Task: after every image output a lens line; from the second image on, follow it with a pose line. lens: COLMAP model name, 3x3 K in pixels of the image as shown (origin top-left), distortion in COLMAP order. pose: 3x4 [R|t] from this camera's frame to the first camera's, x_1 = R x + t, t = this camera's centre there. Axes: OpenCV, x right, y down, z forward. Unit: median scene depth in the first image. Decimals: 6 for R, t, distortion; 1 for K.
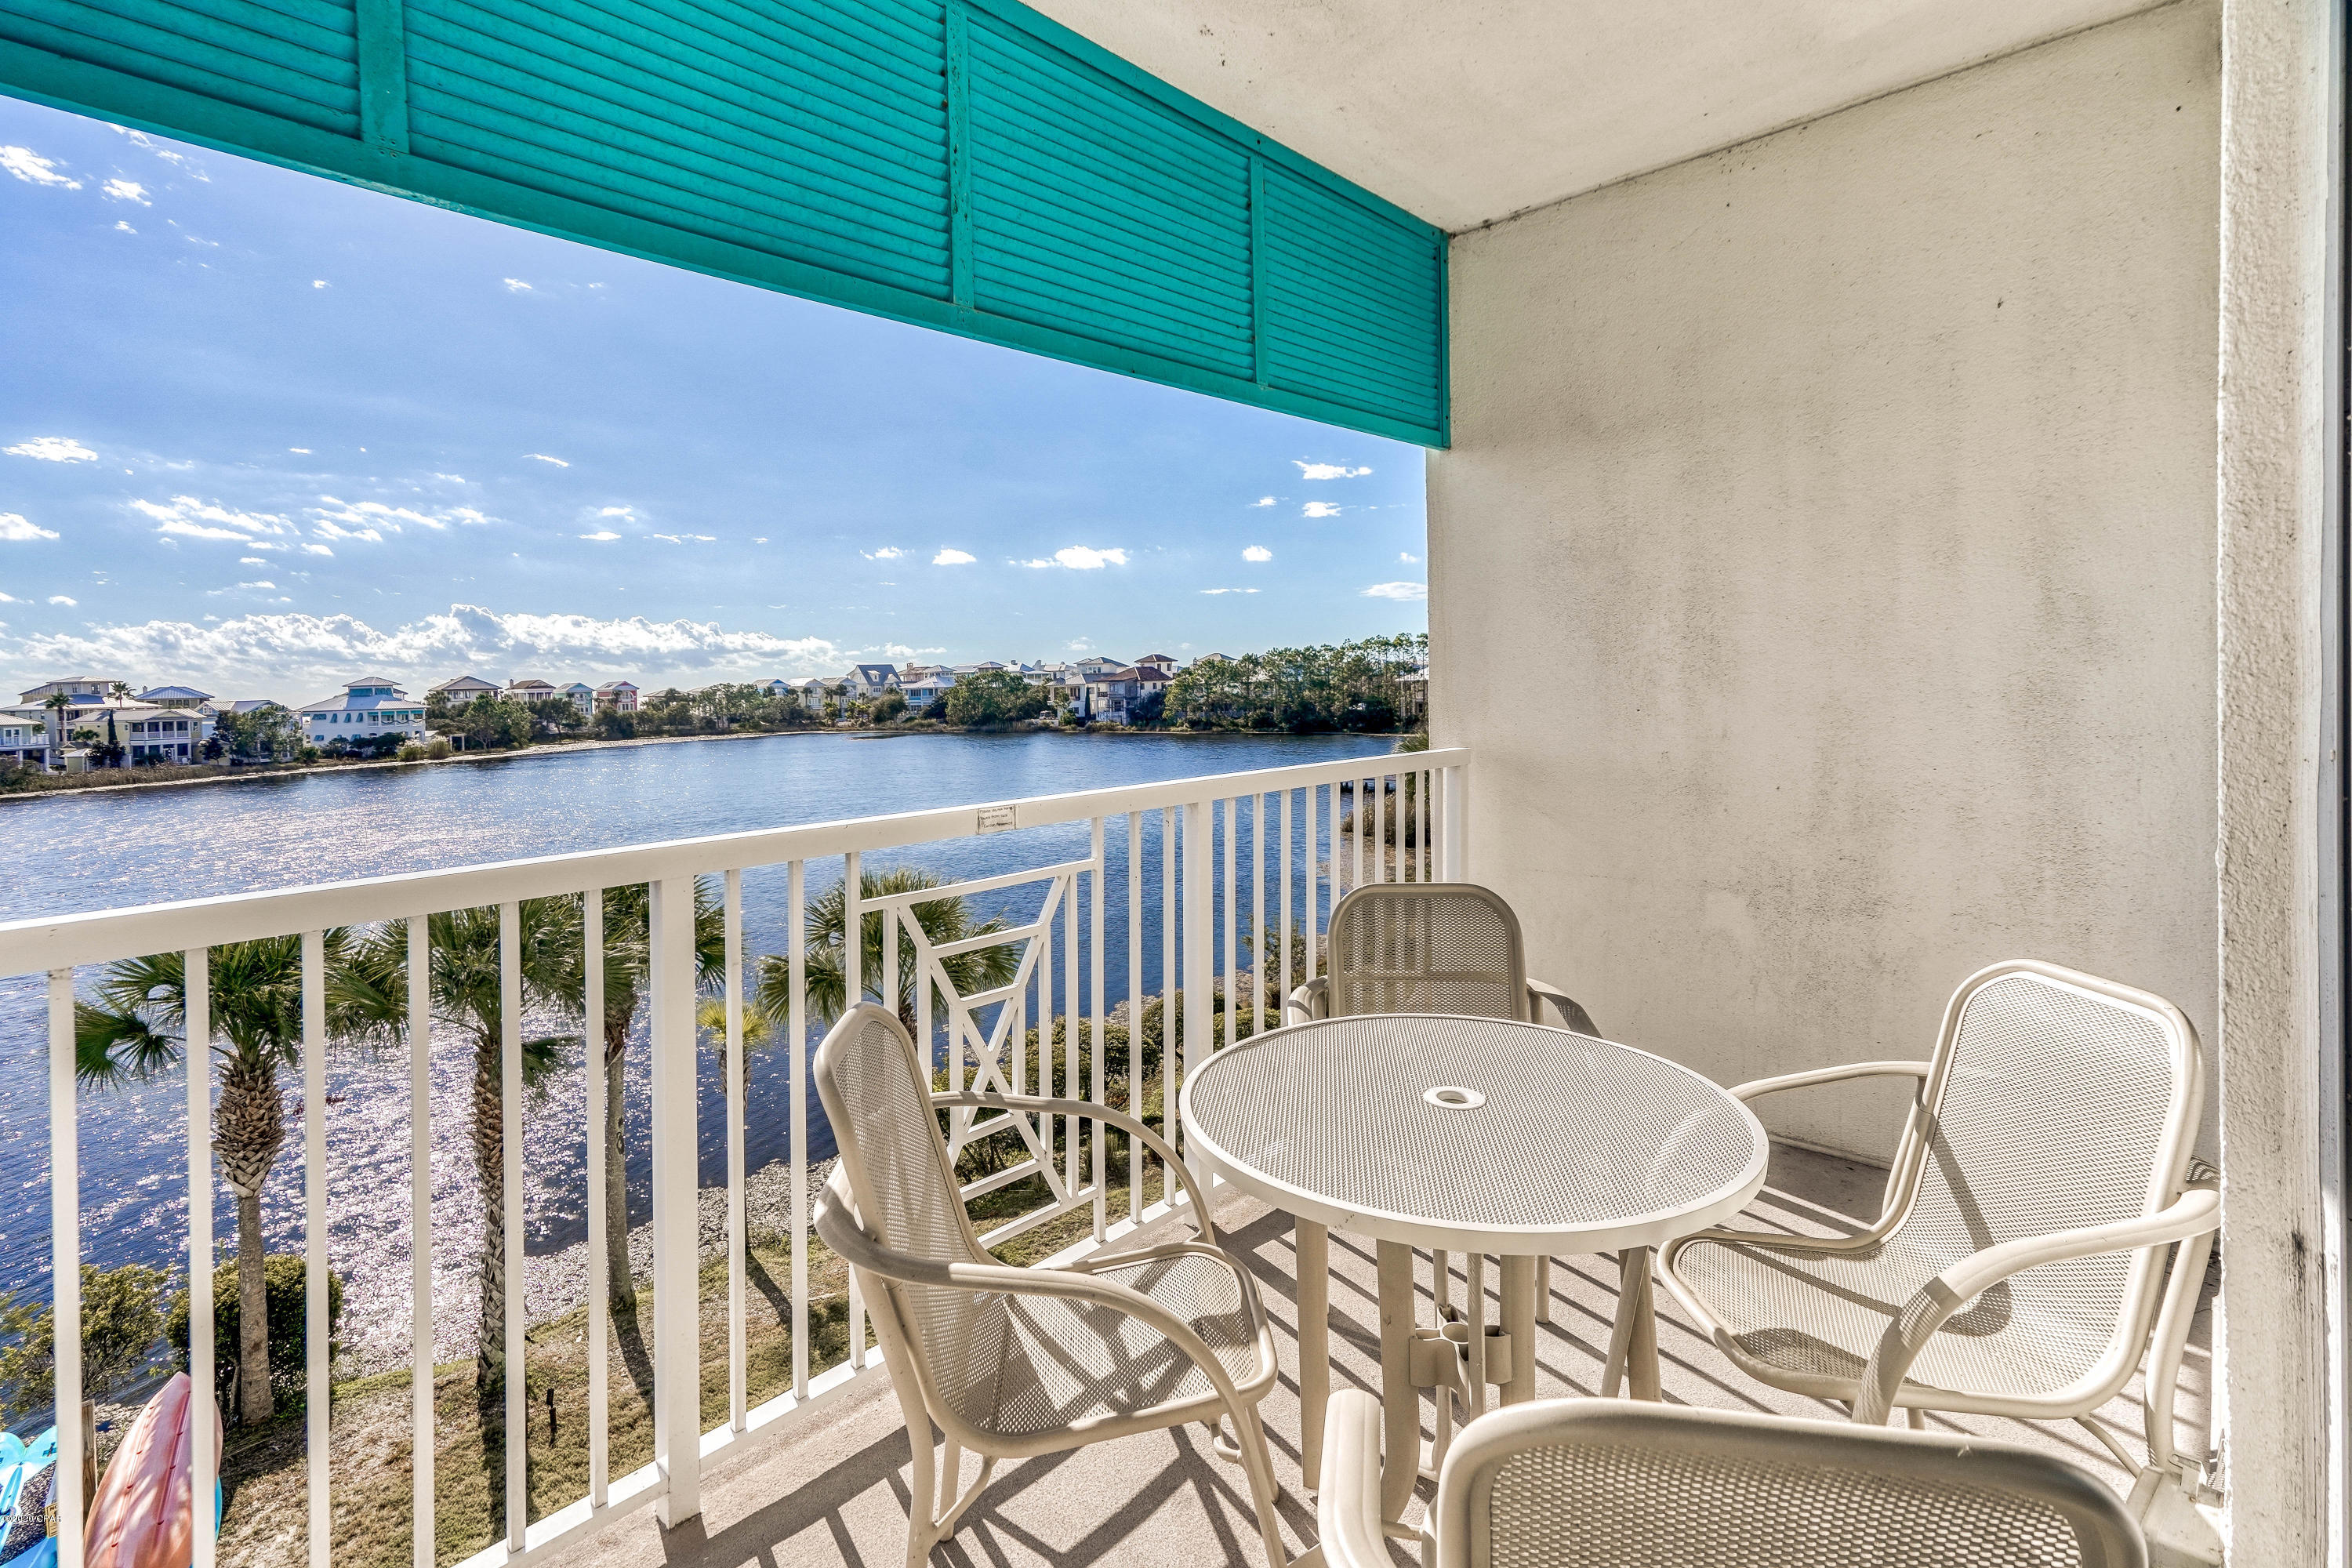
lens RADIAL K [[1120.2, 0, 1192.7], [0, 1120.2, 685.4], [0, 0, 1]] dist [-0.003845, 0.010230]
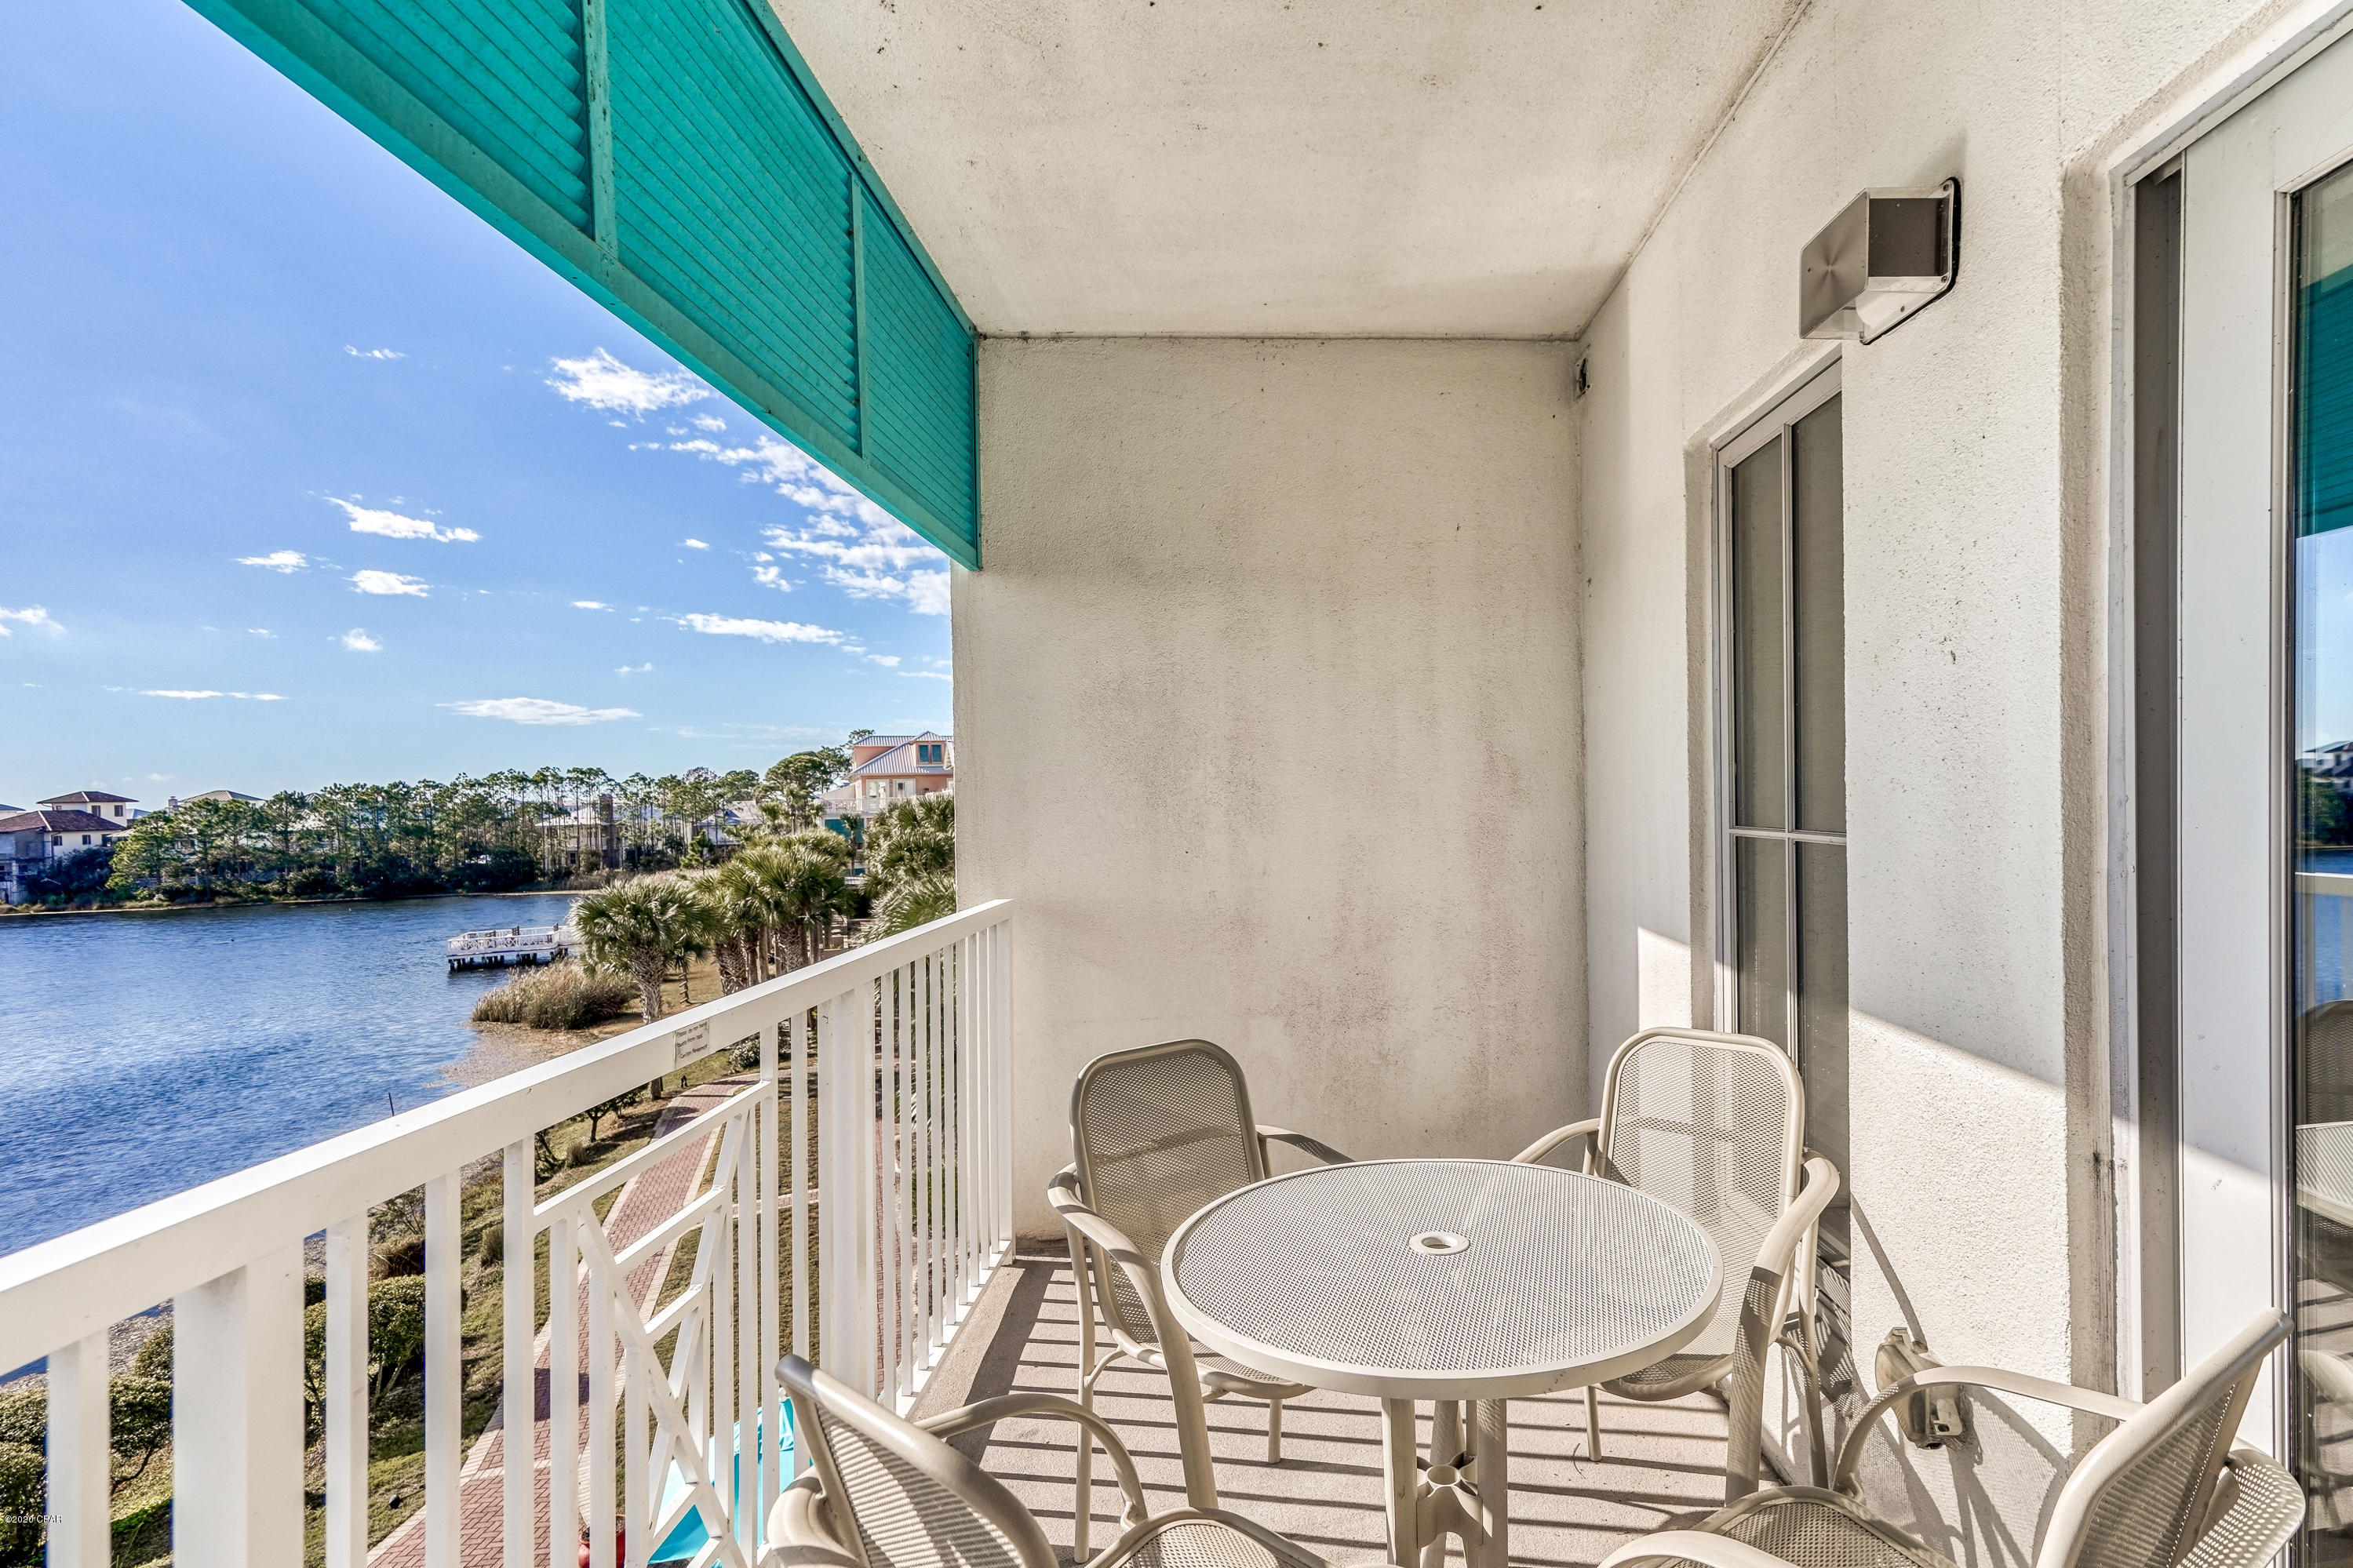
lens RADIAL K [[1163.6, 0, 1252.9], [0, 1163.6, 809.8], [0, 0, 1]] dist [-0.009376, 0.012112]
pose [[0.682241, -0.003902, 0.731116, -0.358776], [0.014341, 0.999865, -0.008046, -0.007879], [-0.730986, 0.015974, 0.682205, 0.233592]]
